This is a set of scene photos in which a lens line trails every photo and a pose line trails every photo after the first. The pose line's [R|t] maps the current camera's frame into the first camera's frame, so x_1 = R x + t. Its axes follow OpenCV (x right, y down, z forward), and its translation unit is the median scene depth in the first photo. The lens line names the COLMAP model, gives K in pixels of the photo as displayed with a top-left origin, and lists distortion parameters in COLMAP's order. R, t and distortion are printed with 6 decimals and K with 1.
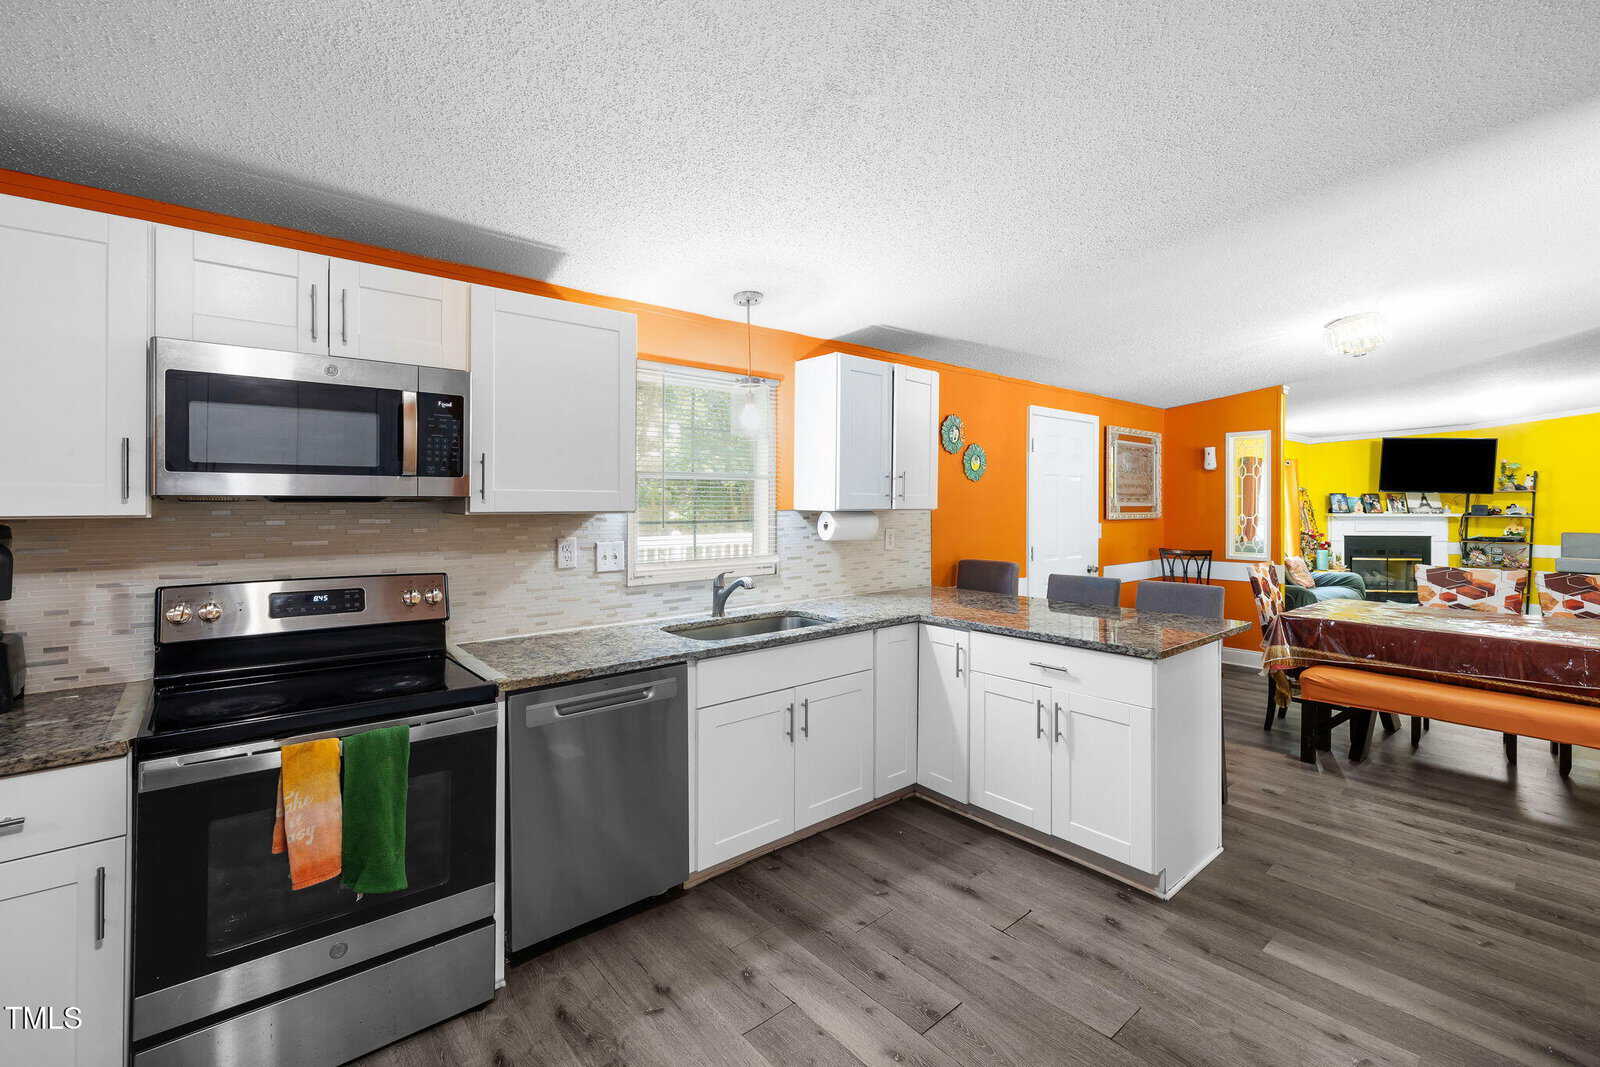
lens RADIAL K [[692.9, 0, 777.8], [0, 692.9, 498.9], [0, 0, 1]] dist [0.001559, 0.000040]
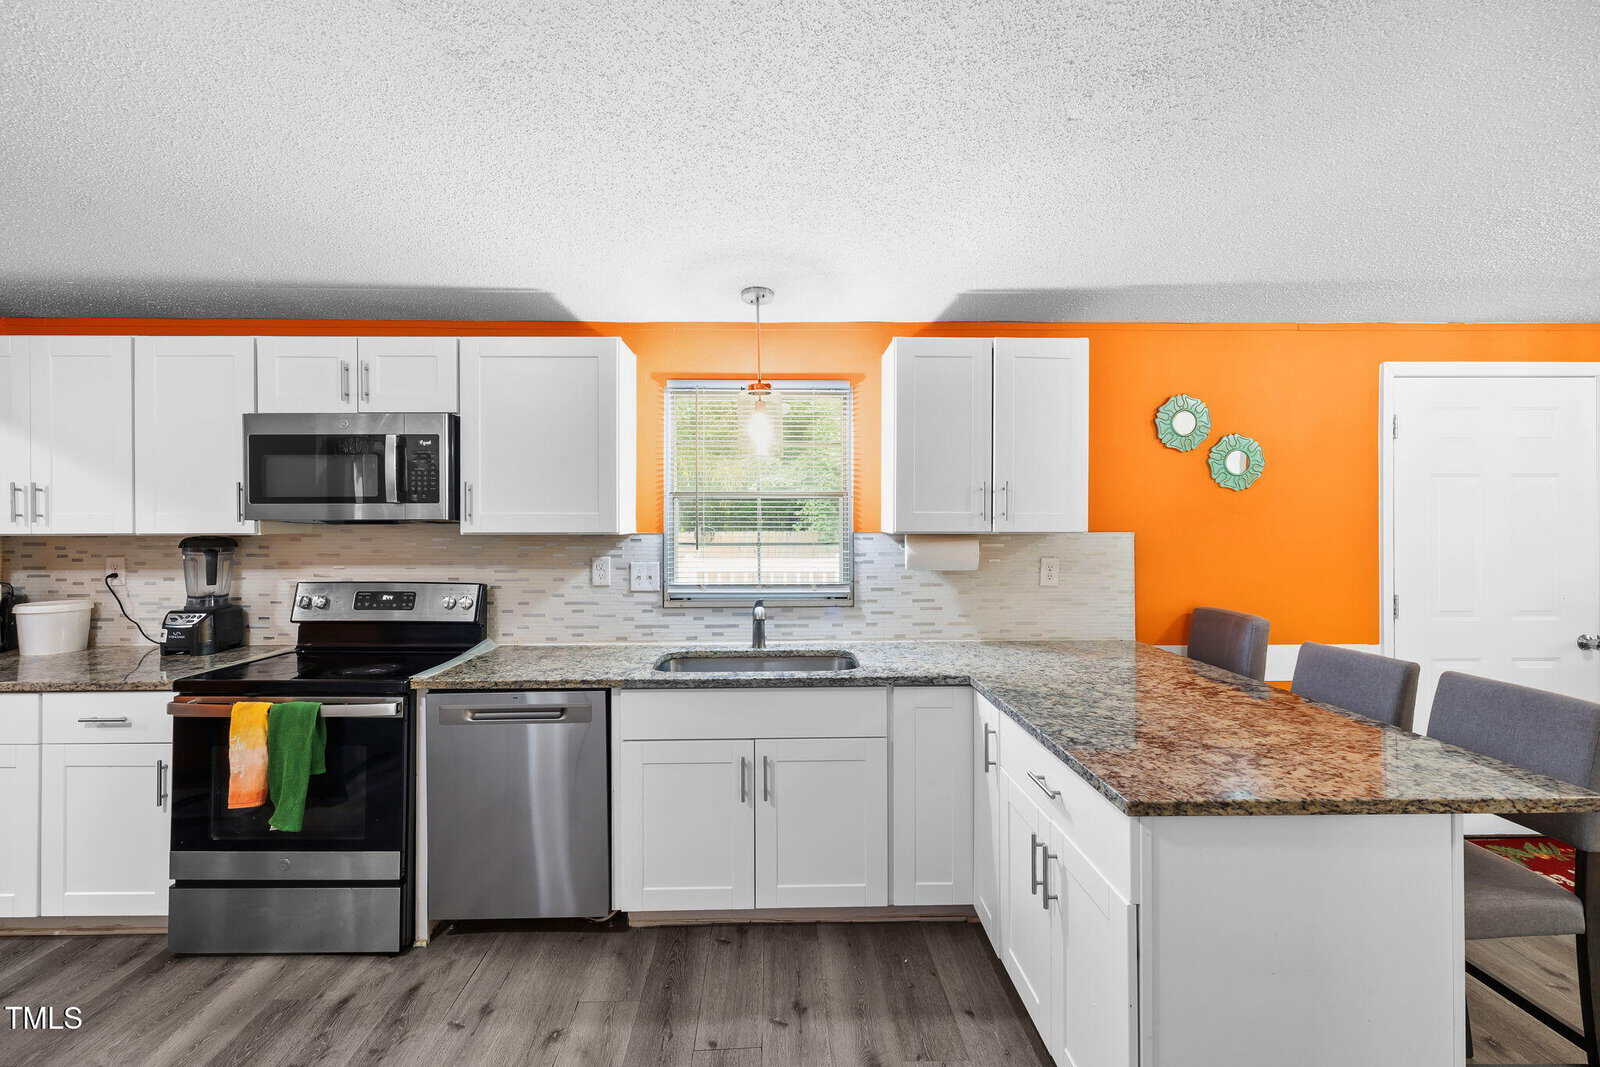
lens RADIAL K [[687.9, 0, 785.7], [0, 687.9, 513.3], [0, 0, 1]] dist [-0.000312, 0.000060]
pose [[0.783697, -0.009682, -0.621068, 0.573821], [0.005667, 0.999948, -0.008437, -0.000402], [0.621118, 0.003092, 0.783711, 0.349086]]
